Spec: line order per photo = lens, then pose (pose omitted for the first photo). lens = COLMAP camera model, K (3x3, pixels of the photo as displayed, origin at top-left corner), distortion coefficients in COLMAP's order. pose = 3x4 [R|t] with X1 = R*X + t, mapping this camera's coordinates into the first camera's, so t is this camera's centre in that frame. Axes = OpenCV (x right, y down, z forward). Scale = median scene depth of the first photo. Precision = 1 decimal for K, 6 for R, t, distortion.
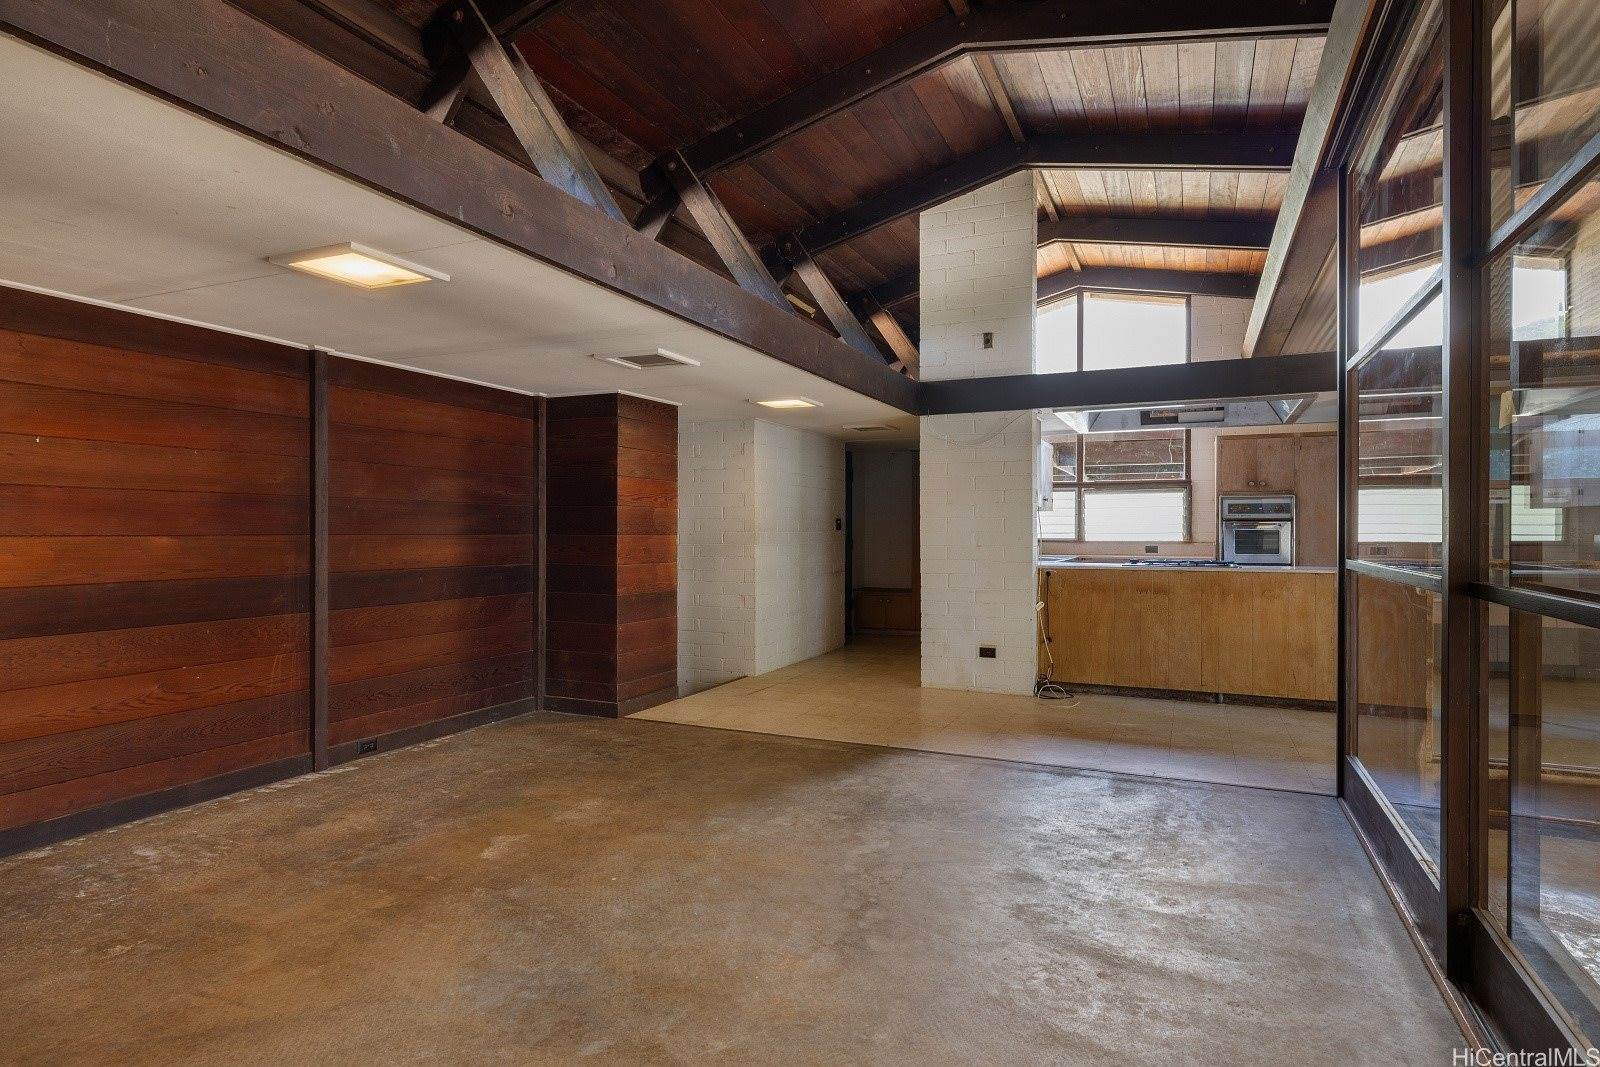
lens RADIAL K [[857.6, 0, 803.9], [0, 857.6, 535.4], [0, 0, 1]] dist [-0.001118, 0.002031]
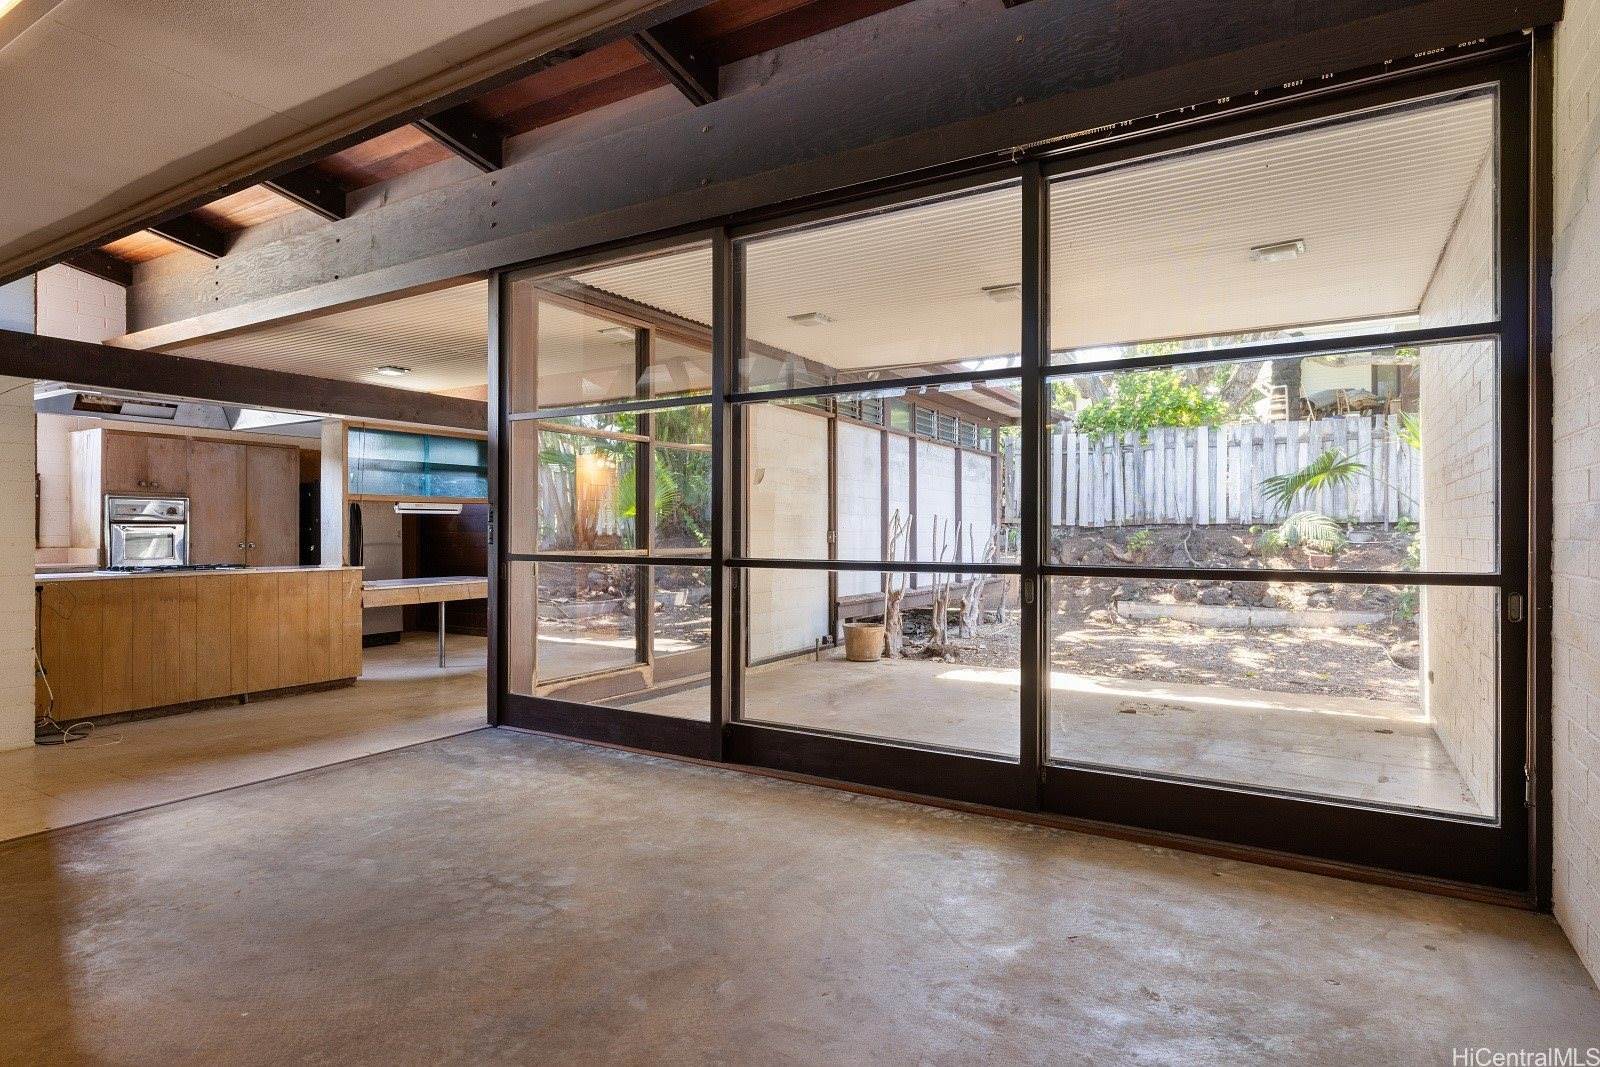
lens RADIAL K [[857.6, 0, 805.4], [0, 857.6, 530.0], [0, 0, 1]] dist [-0.001118, 0.002031]
pose [[0.115047, 0.001910, 0.993358, -0.617979], [0.006115, 0.999978, -0.002631, -0.004085], [-0.993341, 0.006377, 0.115033, 0.305573]]
